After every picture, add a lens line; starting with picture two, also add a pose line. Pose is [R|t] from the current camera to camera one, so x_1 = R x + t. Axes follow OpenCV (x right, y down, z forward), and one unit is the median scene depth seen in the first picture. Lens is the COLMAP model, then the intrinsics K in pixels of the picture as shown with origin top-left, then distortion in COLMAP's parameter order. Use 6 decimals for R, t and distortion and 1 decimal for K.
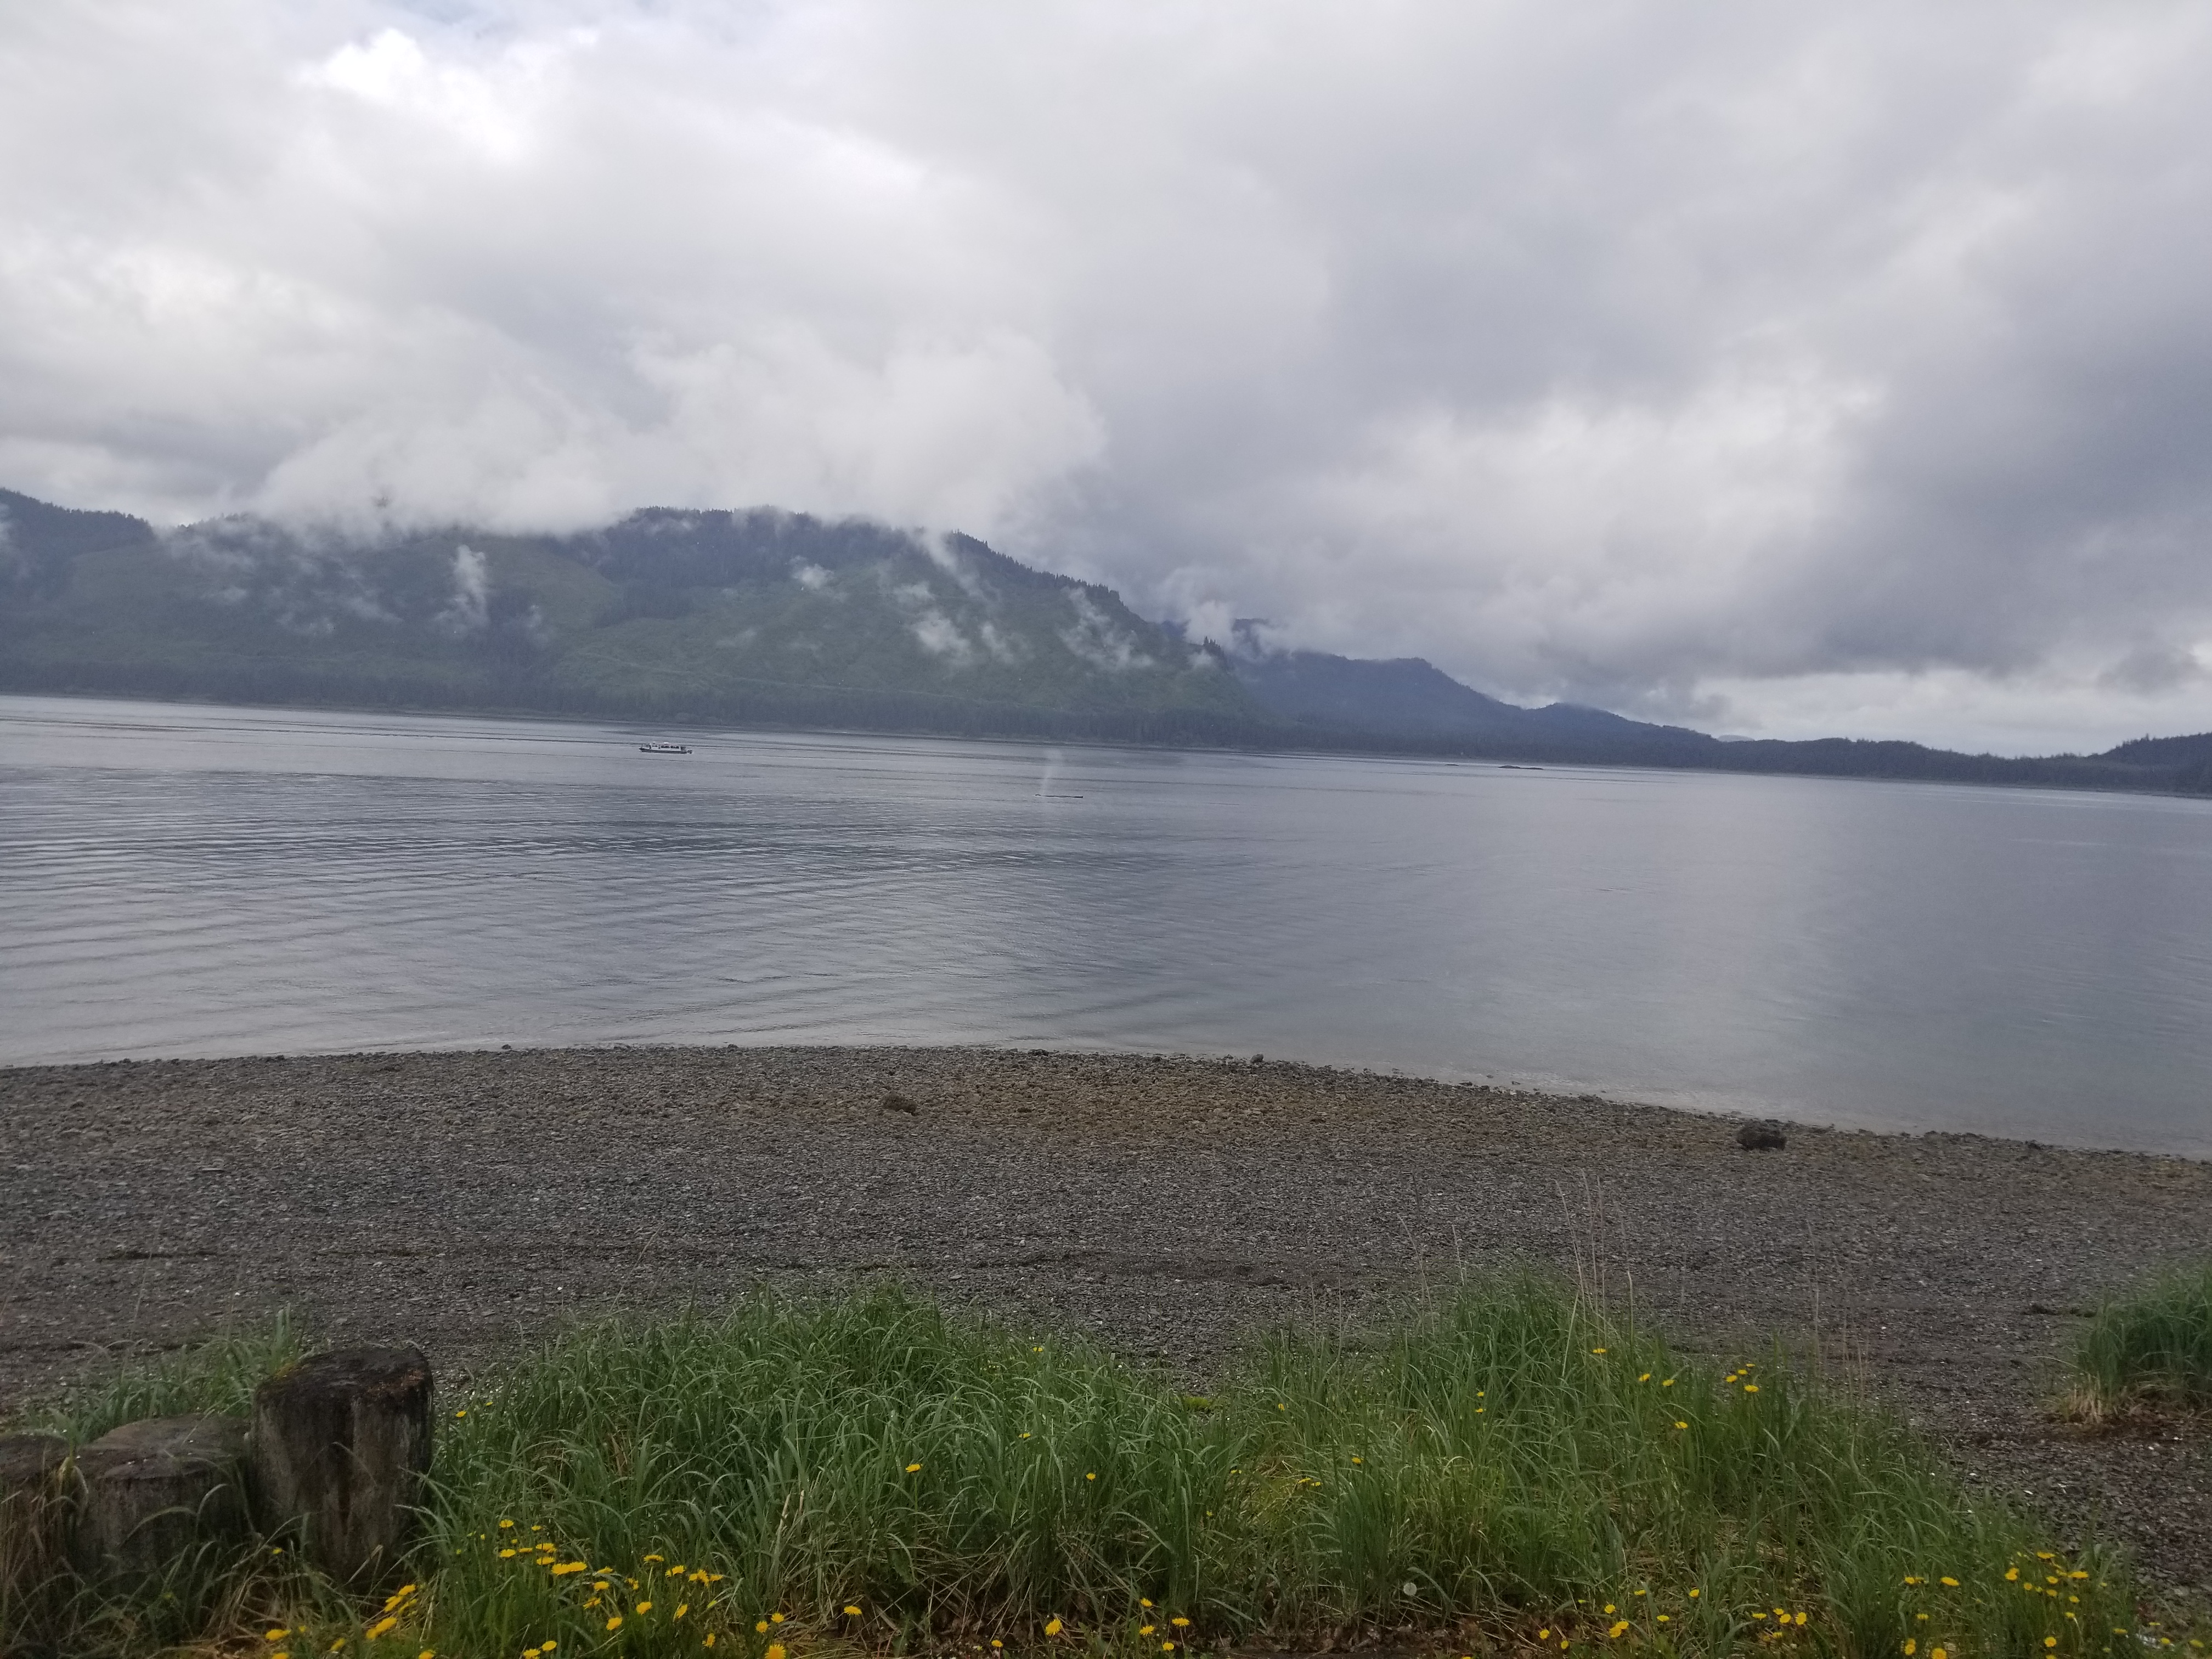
lens RADIAL K [[1808.4, 0, 1124.0], [0, 1808.4, 823.7], [0, 0, 1]] dist [0.112013, -0.136858]
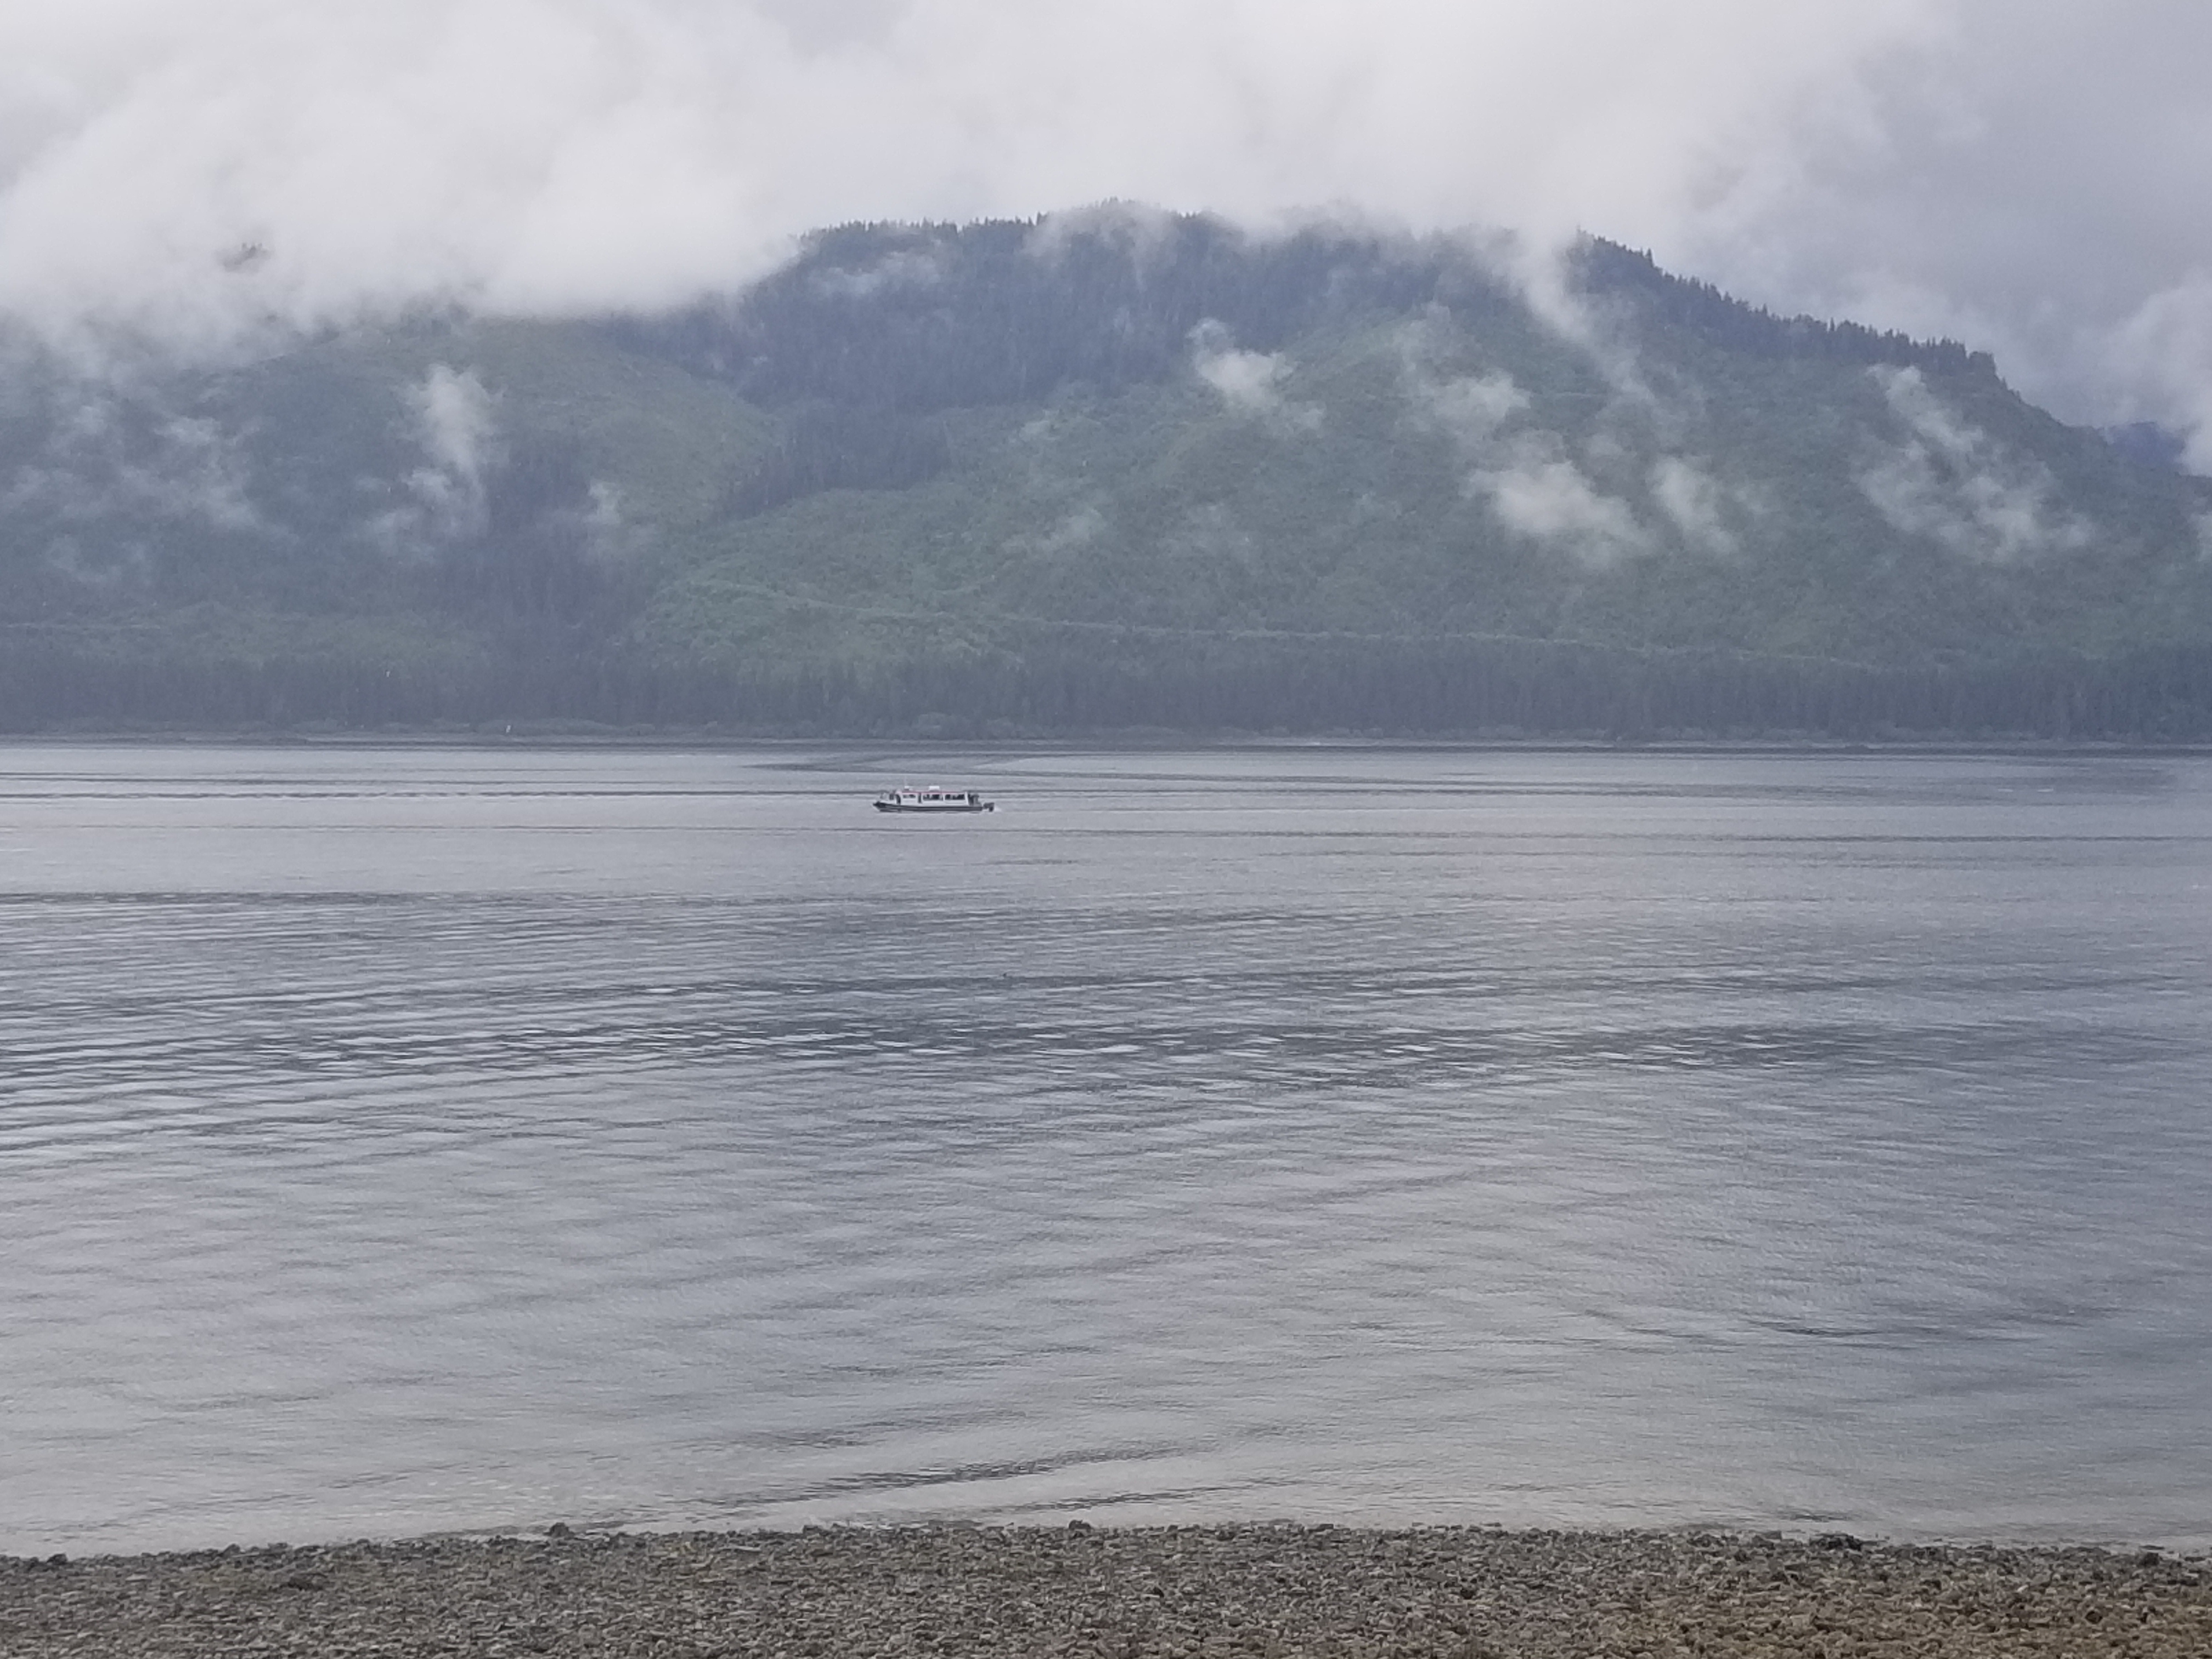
lens RADIAL K [[1808.4, 0, 1124.0], [0, 1808.4, 823.7], [0, 0, 1]] dist [0.112013, -0.136858]
pose [[0.972949, -0.047830, -0.226016, -0.107757], [0.030031, 0.996217, -0.081542, -0.001206], [0.229062, 0.072549, 0.970705, 0.608848]]
